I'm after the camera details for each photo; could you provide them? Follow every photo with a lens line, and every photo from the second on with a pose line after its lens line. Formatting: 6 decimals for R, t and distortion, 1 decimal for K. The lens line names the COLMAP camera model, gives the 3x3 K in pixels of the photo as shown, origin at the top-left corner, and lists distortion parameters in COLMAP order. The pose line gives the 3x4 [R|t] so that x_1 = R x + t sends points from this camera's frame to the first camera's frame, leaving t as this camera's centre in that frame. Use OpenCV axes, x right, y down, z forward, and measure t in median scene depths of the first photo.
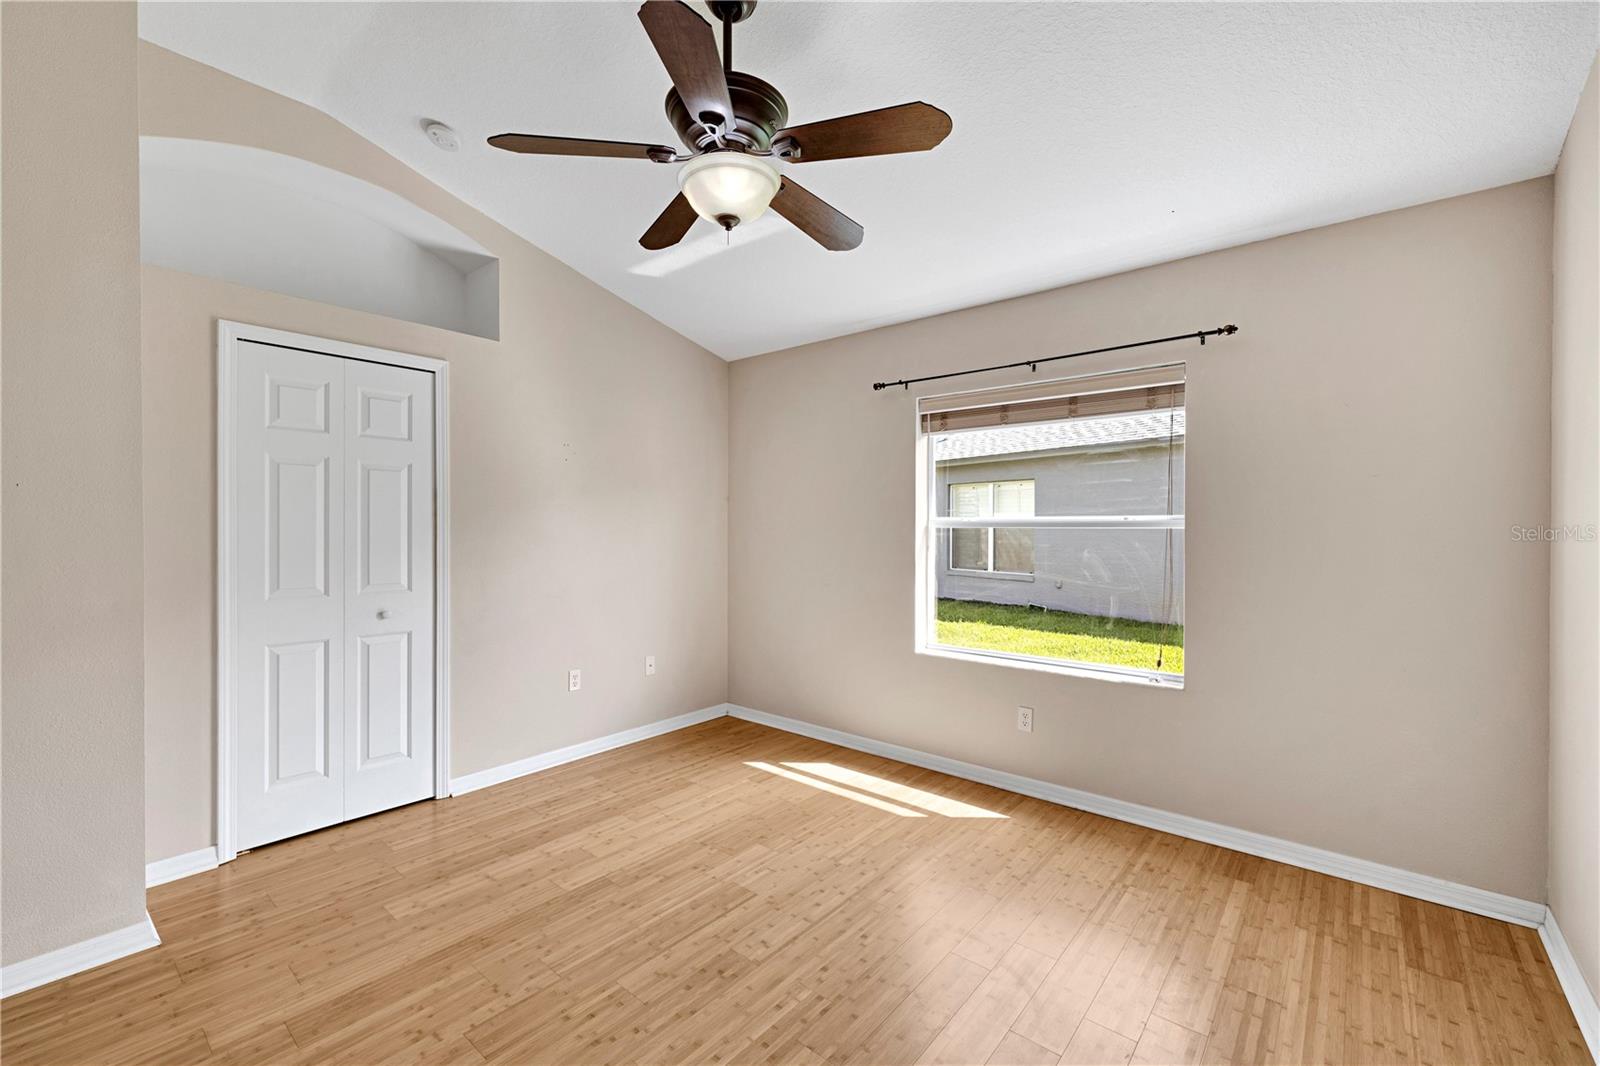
lens RADIAL K [[659.2, 0, 797.3], [0, 659.2, 526.8], [0, 0, 1]] dist [0.000808, -0.000048]
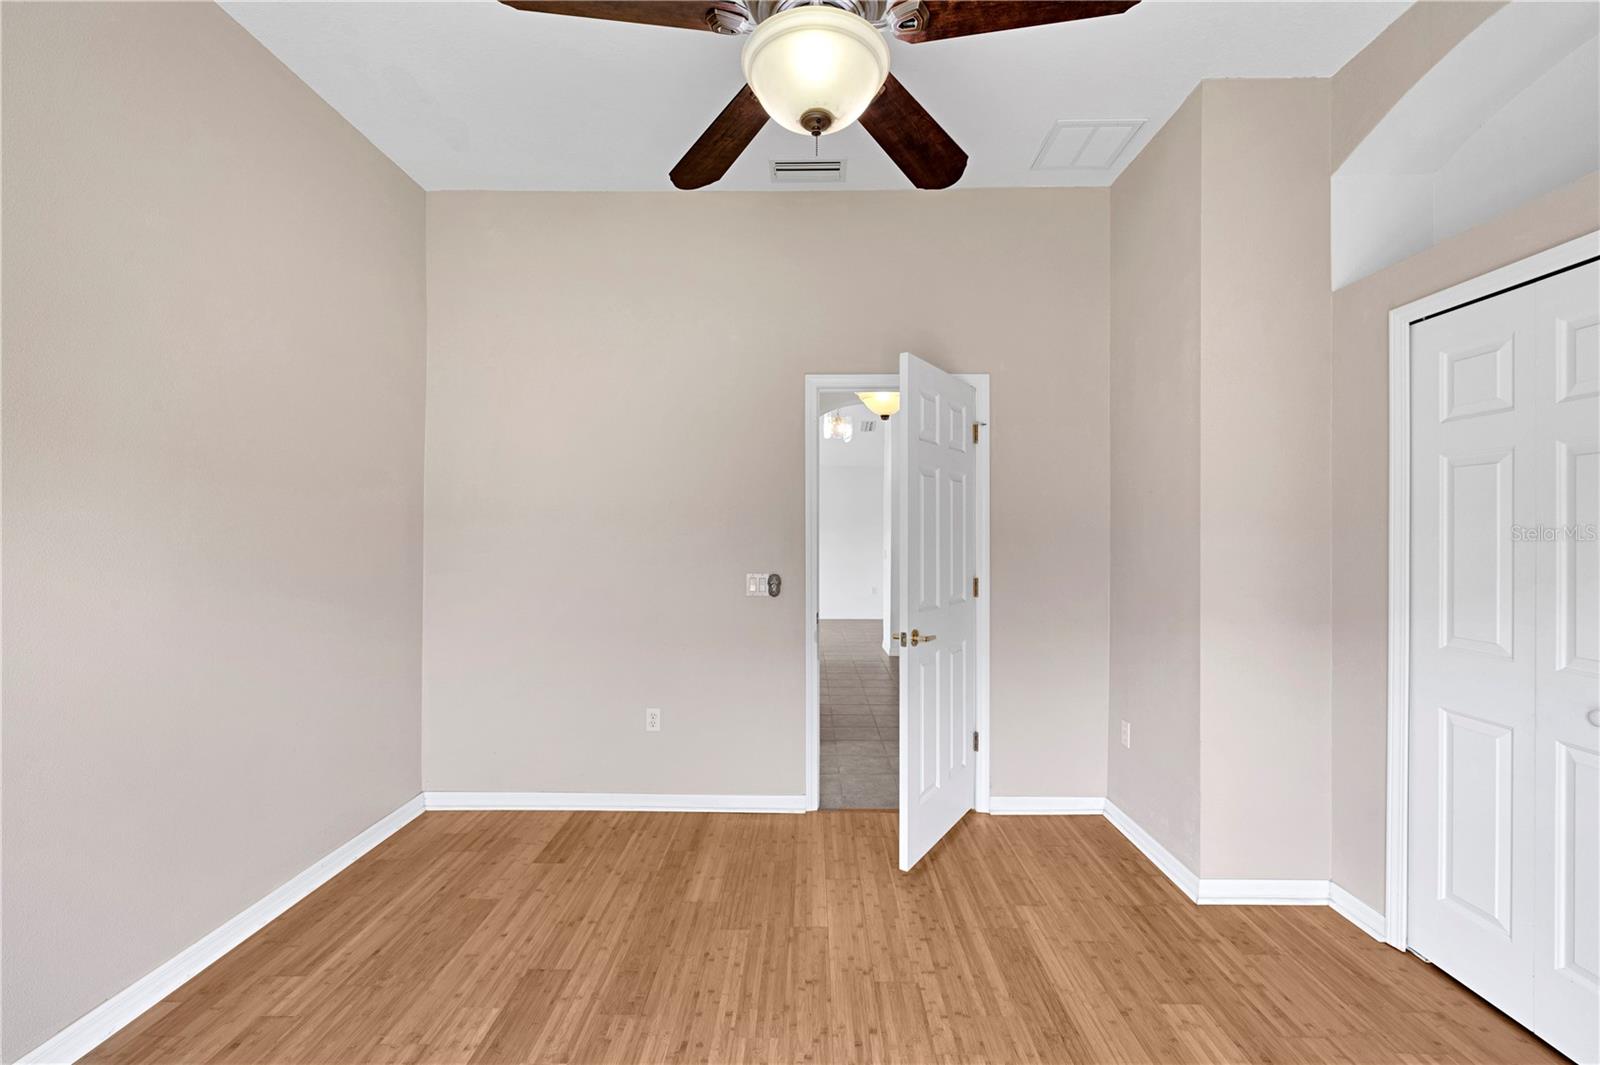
lens RADIAL K [[659.2, 0, 796.5], [0, 659.2, 535.3], [0, 0, 1]] dist [0.000808, -0.000048]
pose [[-0.772889, -0.005061, -0.634522, 0.346066], [-0.007647, 0.999970, 0.001338, -0.020703], [0.634496, 0.005886, -0.772904, 1.502375]]
